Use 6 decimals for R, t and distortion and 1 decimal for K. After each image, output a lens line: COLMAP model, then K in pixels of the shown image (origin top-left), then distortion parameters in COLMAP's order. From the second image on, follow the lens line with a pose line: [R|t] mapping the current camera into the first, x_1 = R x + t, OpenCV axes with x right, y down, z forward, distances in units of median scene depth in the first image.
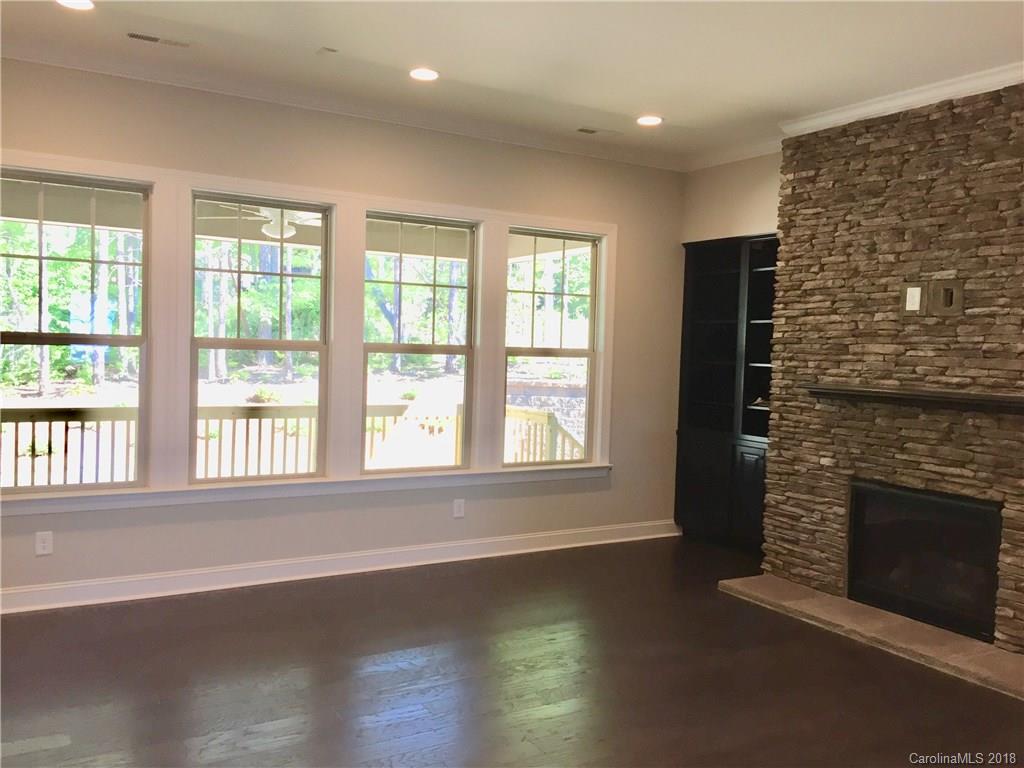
lens RADIAL K [[885.9, 0, 508.0], [0, 885.9, 383.5], [0, 0, 1]] dist [0.087423, -0.111702]
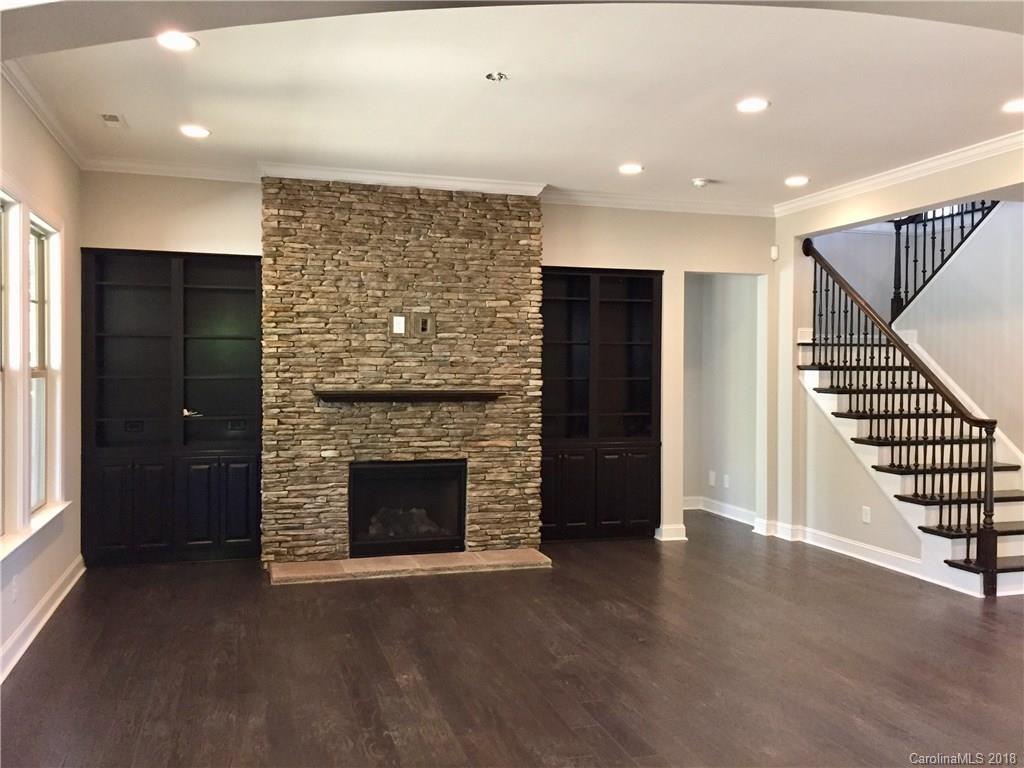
lens RADIAL K [[885.9, 0, 515.0], [0, 885.9, 381.8], [0, 0, 1]] dist [0.087423, -0.111702]
pose [[0.230843, -0.043011, 0.972040, -0.755441], [0.045310, 0.998414, 0.033418, -0.039653], [-0.971936, 0.036329, 0.232425, 0.459106]]
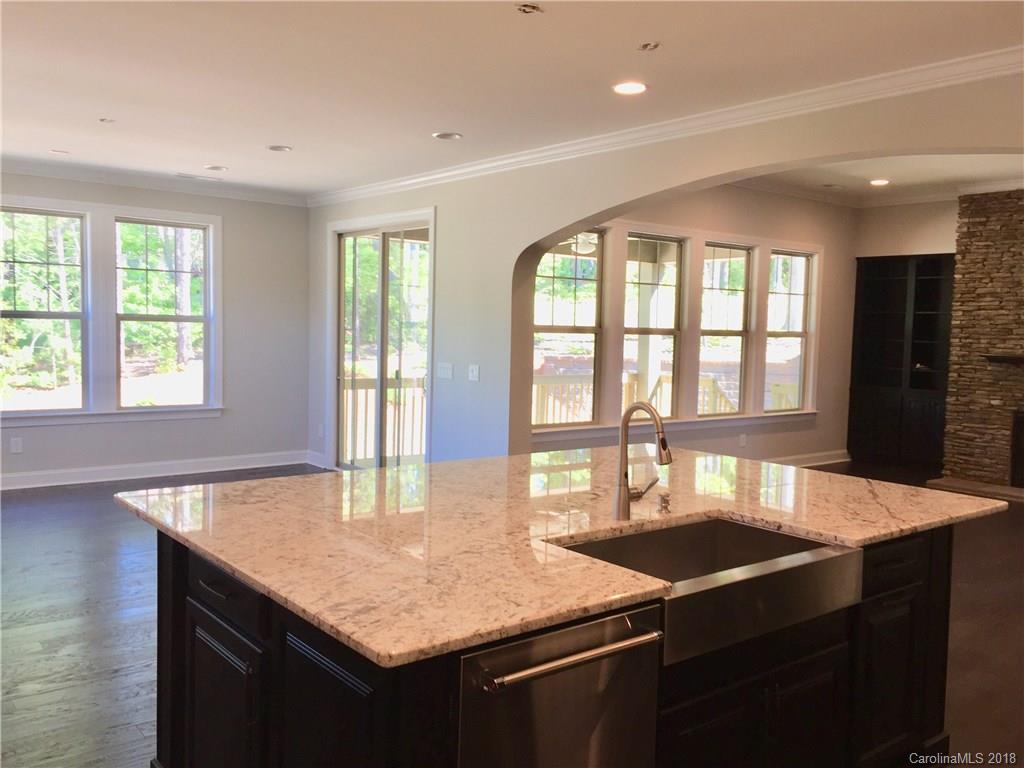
lens RADIAL K [[885.9, 0, 510.5], [0, 885.9, 376.0], [0, 0, 1]] dist [0.087423, -0.111702]
pose [[0.990474, -0.012233, 0.137155, -0.707308], [0.009515, 0.999745, 0.020456, -0.000470], [-0.137370, -0.018956, 0.990338, -0.457621]]
